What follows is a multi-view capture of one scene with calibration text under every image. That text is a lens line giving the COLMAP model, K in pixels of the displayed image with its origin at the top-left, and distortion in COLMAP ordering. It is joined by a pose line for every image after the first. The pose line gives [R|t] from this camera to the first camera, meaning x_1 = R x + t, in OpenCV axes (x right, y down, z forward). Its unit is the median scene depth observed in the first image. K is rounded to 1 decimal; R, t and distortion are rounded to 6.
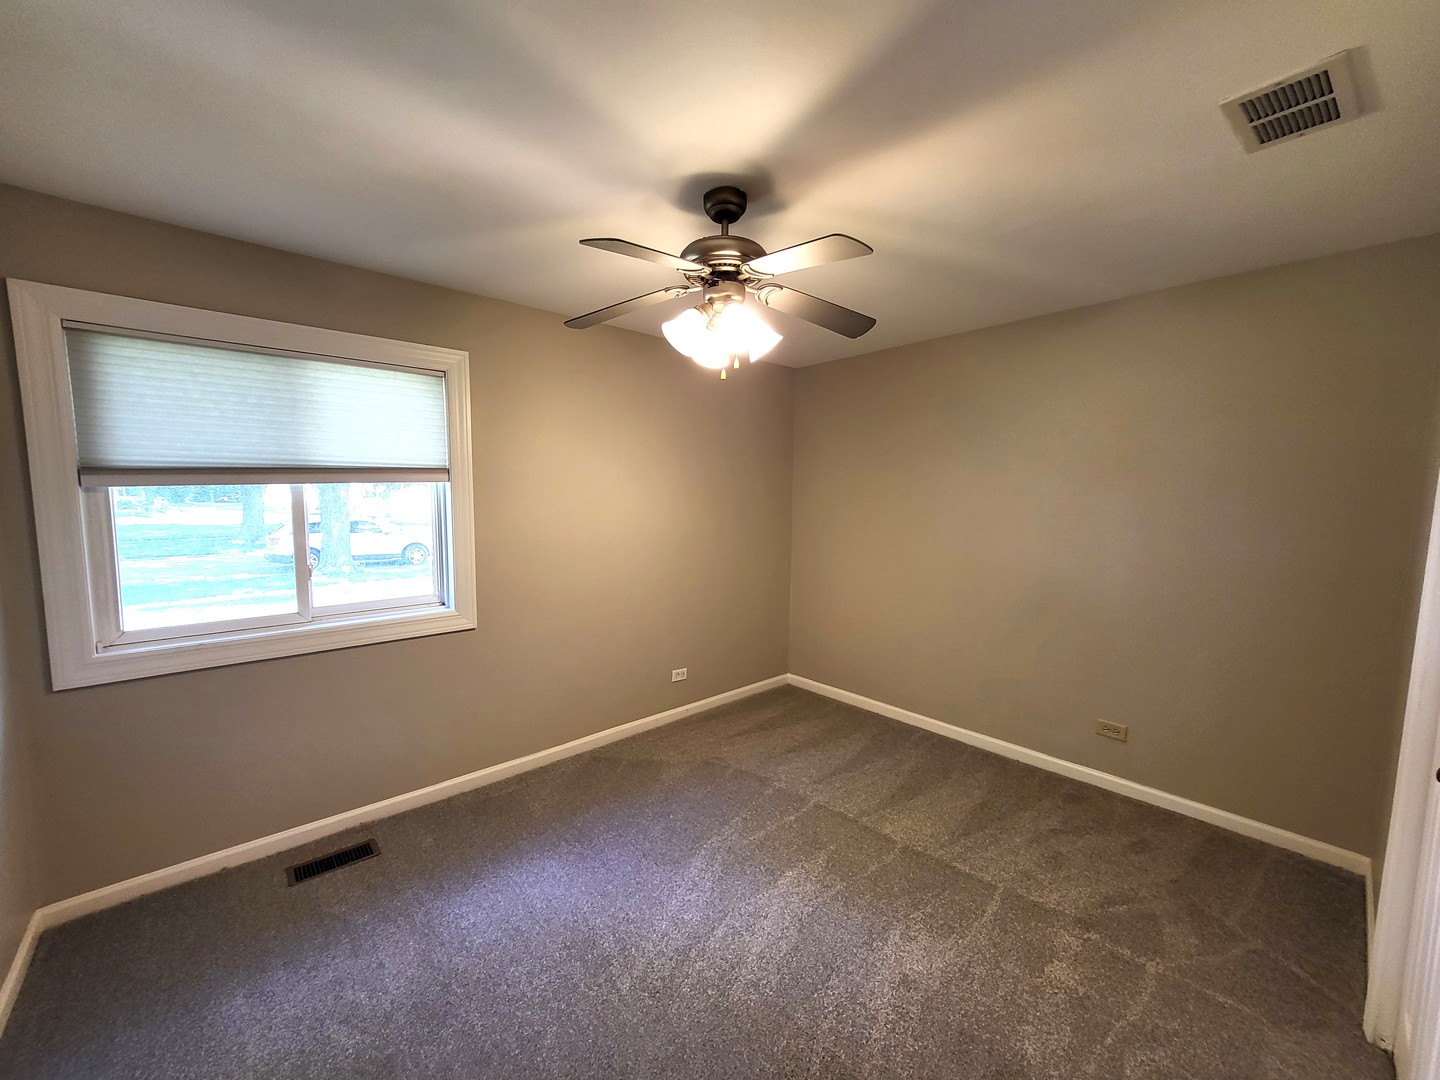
lens RADIAL K [[567.8, 0, 716.0], [0, 567.8, 546.4], [0, 0, 1]] dist [0.008099, -0.002653]
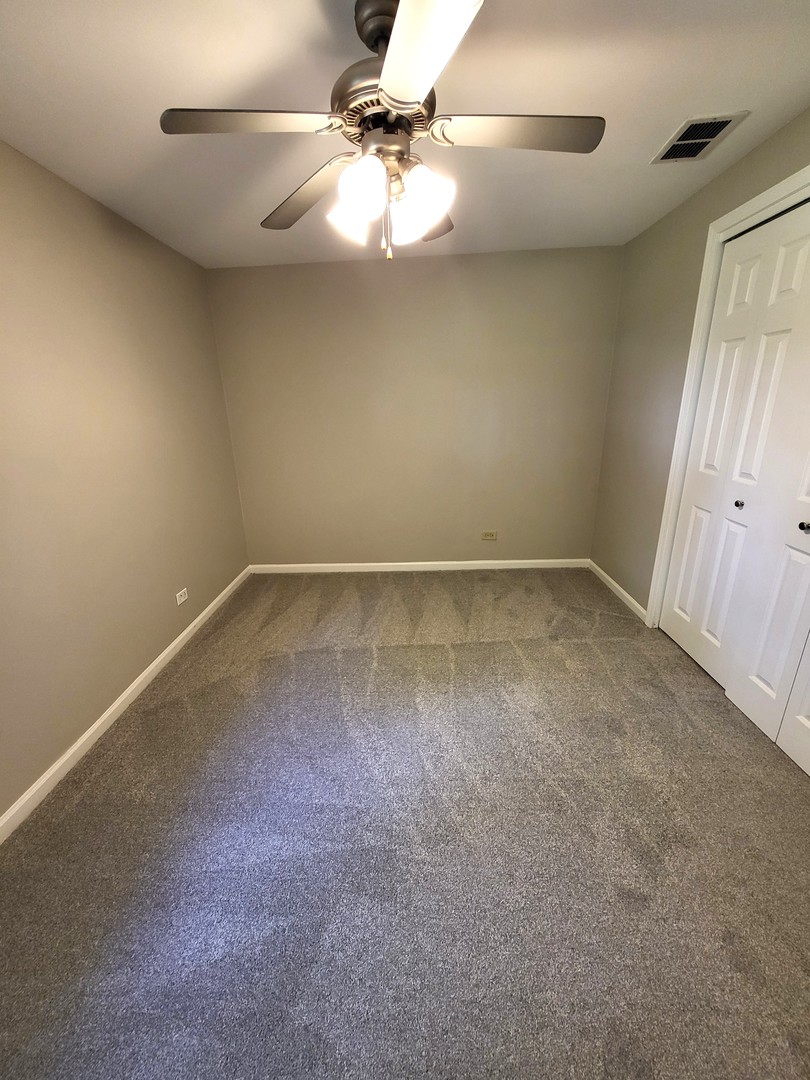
lens RADIAL K [[425.9, 0, 415.7], [0, 425.9, 529.2], [0, 0, 1]] dist [0.008099, -0.002653]
pose [[0.694079, -0.241052, 0.678343, -0.367035], [0.107509, 0.966415, 0.233417, -0.018632], [-0.711826, -0.089082, 0.696683, 0.311934]]
